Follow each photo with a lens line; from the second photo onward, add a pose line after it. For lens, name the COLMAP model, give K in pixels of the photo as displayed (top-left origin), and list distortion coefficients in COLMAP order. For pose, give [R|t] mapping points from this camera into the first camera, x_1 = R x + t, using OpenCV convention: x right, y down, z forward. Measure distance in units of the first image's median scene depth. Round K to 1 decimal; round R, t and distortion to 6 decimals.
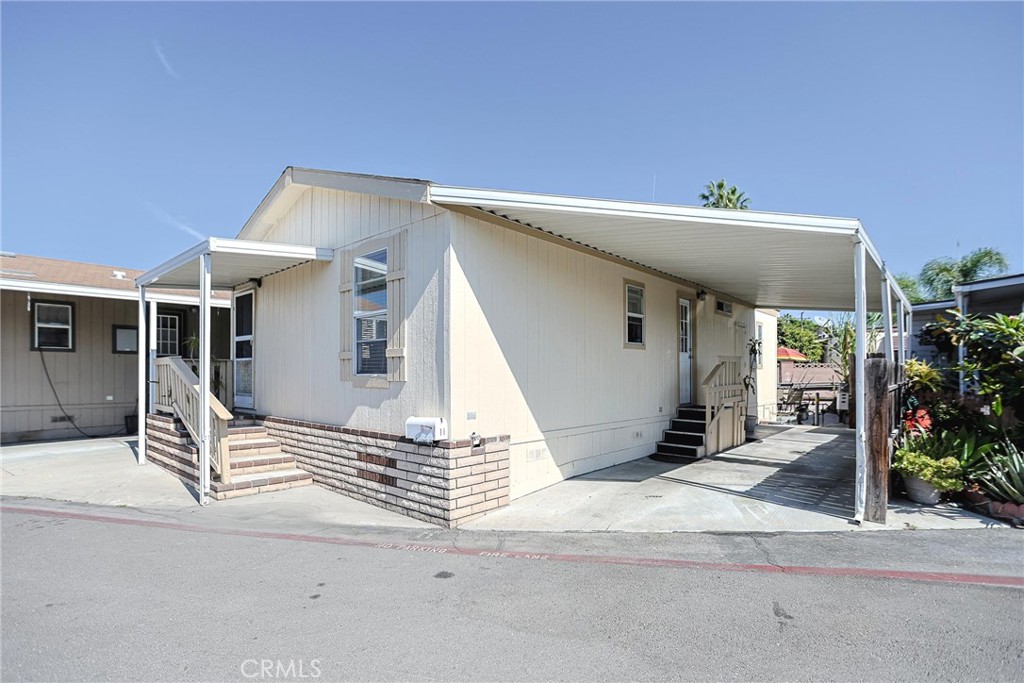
lens RADIAL K [[493.8, 0, 513.8], [0, 493.8, 383.1], [0, 0, 1]] dist [-0.051863, 0.020061]
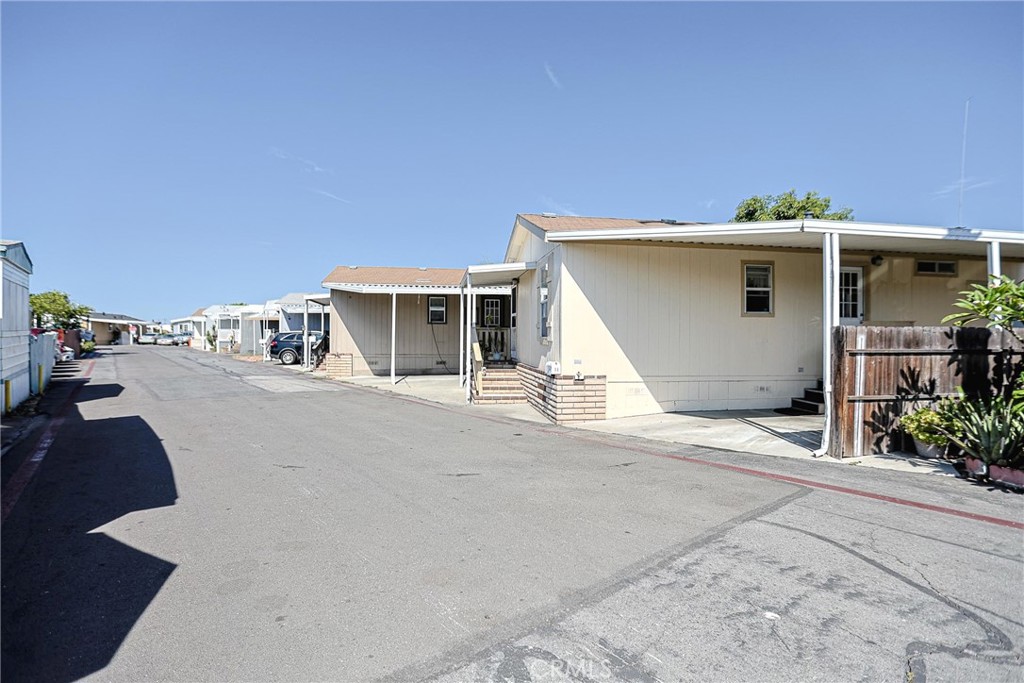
lens RADIAL K [[493.8, 0, 520.4], [0, 493.8, 346.6], [0, 0, 1]] dist [-0.051863, 0.020061]
pose [[0.779611, 0.015377, -0.626076, 0.524085], [-0.018108, 0.999834, 0.002007, 0.009838], [0.626003, 0.009772, 0.779760, -0.277239]]
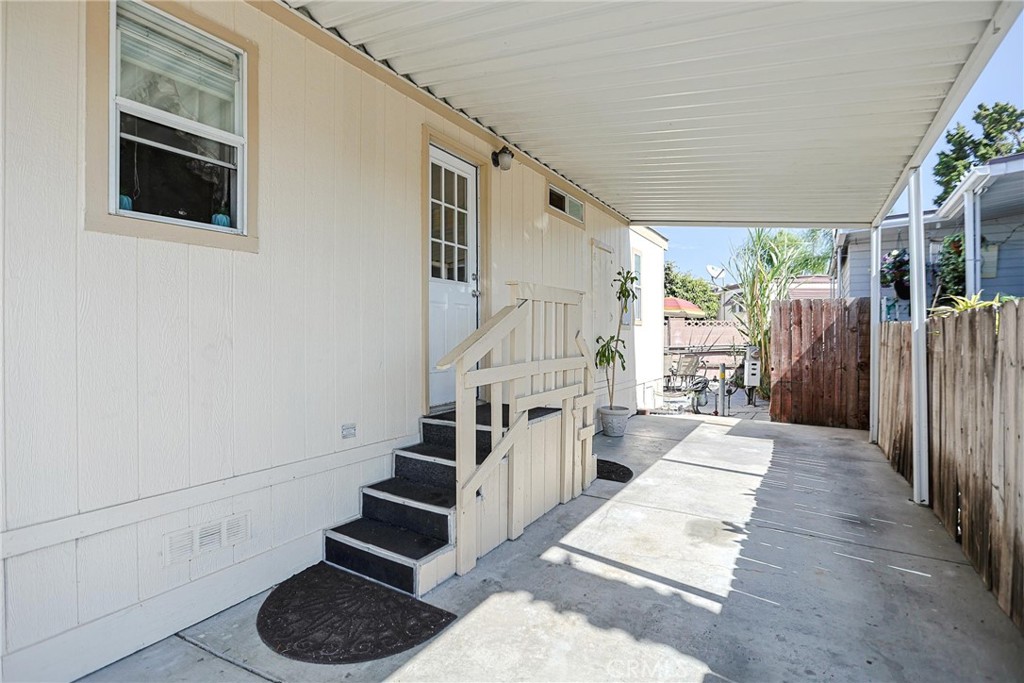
lens RADIAL K [[493.8, 0, 526.8], [0, 493.8, 338.1], [0, 0, 1]] dist [-0.051863, 0.020061]
pose [[0.976633, 0.000434, 0.214915, 0.369280], [0.001923, 0.999940, -0.010759, -0.010171], [-0.214907, 0.010921, 0.976573, 0.665074]]
